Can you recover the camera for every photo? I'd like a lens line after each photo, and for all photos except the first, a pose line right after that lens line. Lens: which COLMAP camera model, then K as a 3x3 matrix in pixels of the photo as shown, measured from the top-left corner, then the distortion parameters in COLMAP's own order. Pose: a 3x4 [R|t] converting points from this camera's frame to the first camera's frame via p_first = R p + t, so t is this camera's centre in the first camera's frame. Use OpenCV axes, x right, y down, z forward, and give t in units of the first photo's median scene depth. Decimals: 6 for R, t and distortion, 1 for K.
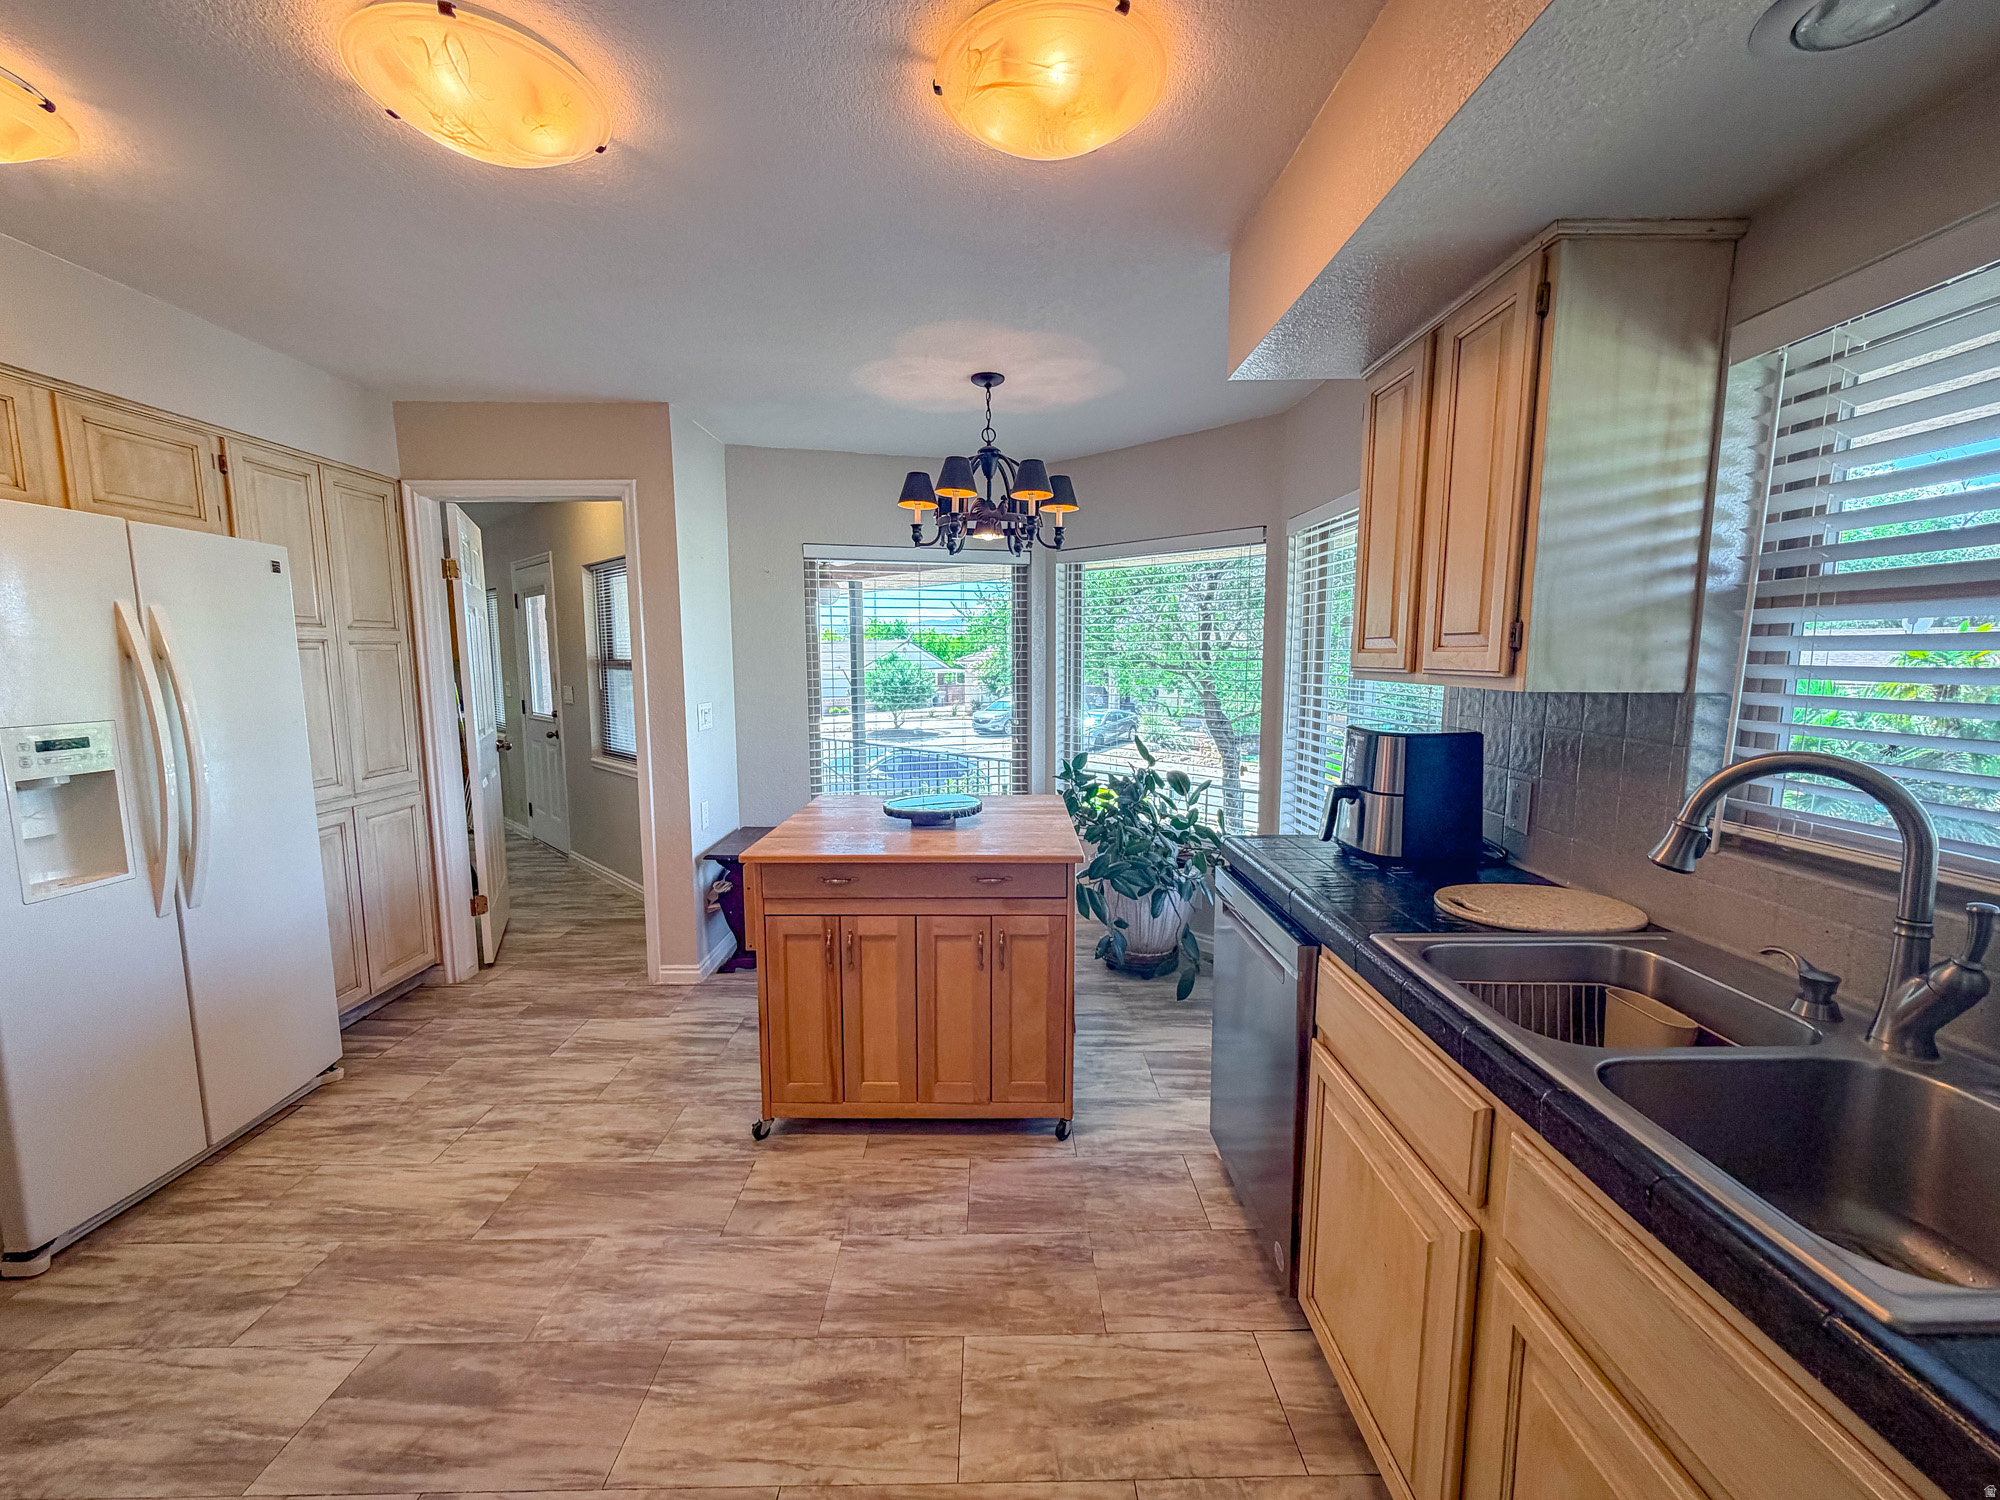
lens RADIAL K [[809.6, 0, 1011.7], [0, 809.6, 752.9], [0, 0, 1]] dist [-0.000961, 0.000466]
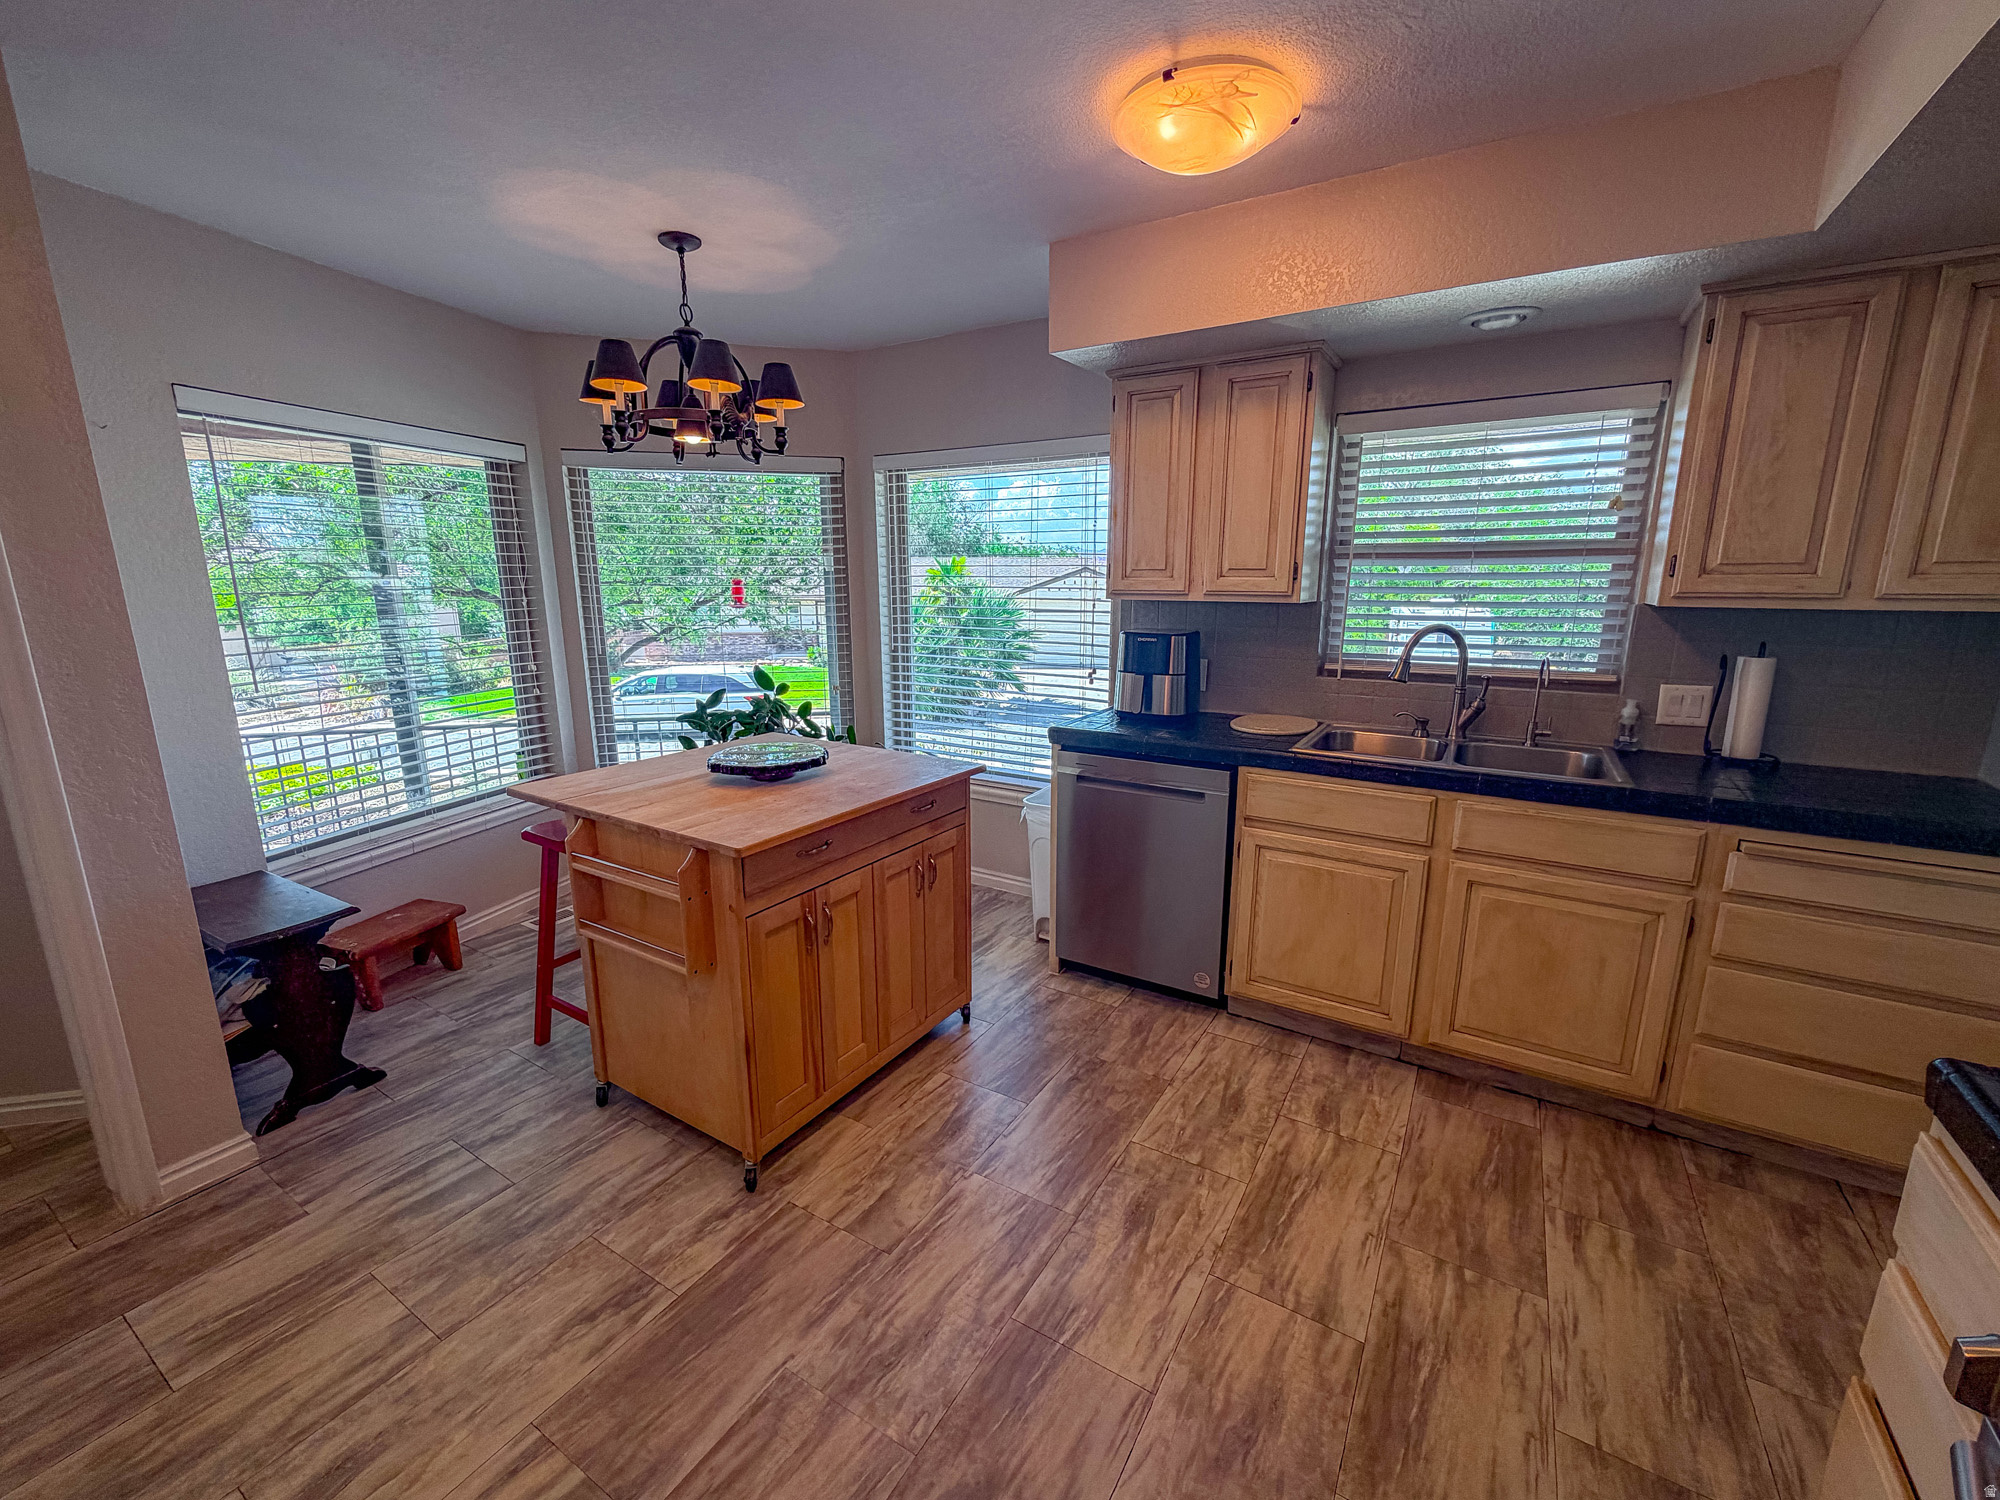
lens RADIAL K [[809.6, 0, 1002.9], [0, 809.6, 758.7], [0, 0, 1]] dist [-0.000961, 0.000466]
pose [[0.537489, -0.183360, 0.823095, -0.833037], [0.102932, 0.983041, 0.151776, -0.050314], [-0.836965, 0.003145, 0.547247, 0.370384]]
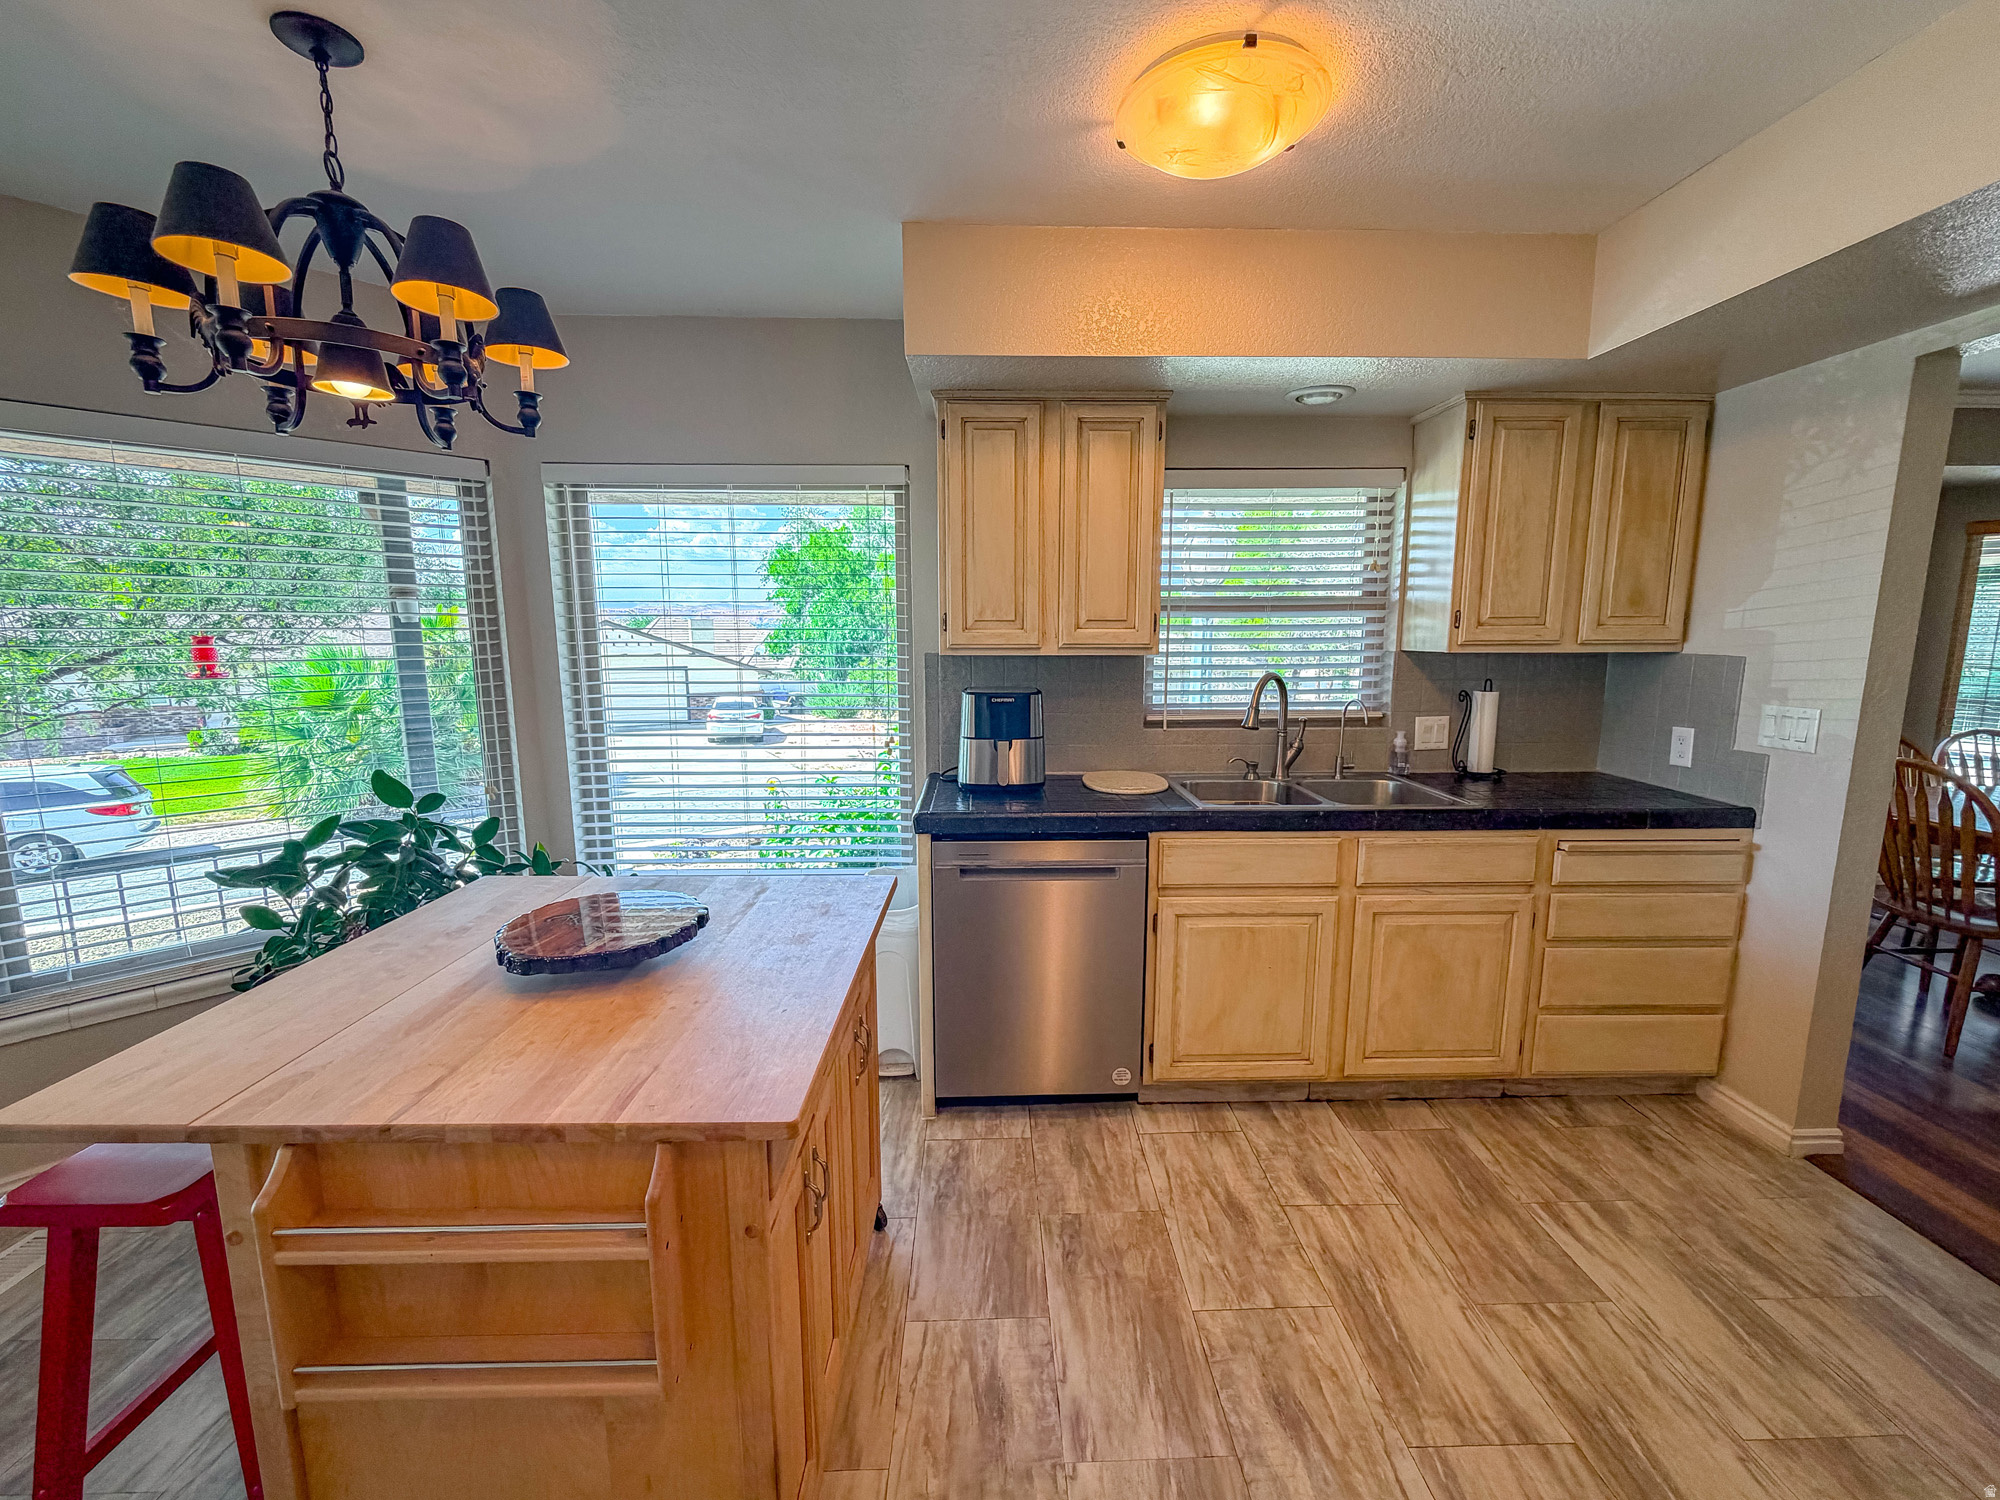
lens RADIAL K [[809.6, 0, 1003.8], [0, 809.6, 757.0], [0, 0, 1]] dist [-0.000961, 0.000466]
pose [[-0.007465, -0.153560, 0.988111, -0.734394], [0.125191, 0.980221, 0.153280, -0.111551], [-0.992105, 0.124847, 0.011907, 0.874221]]
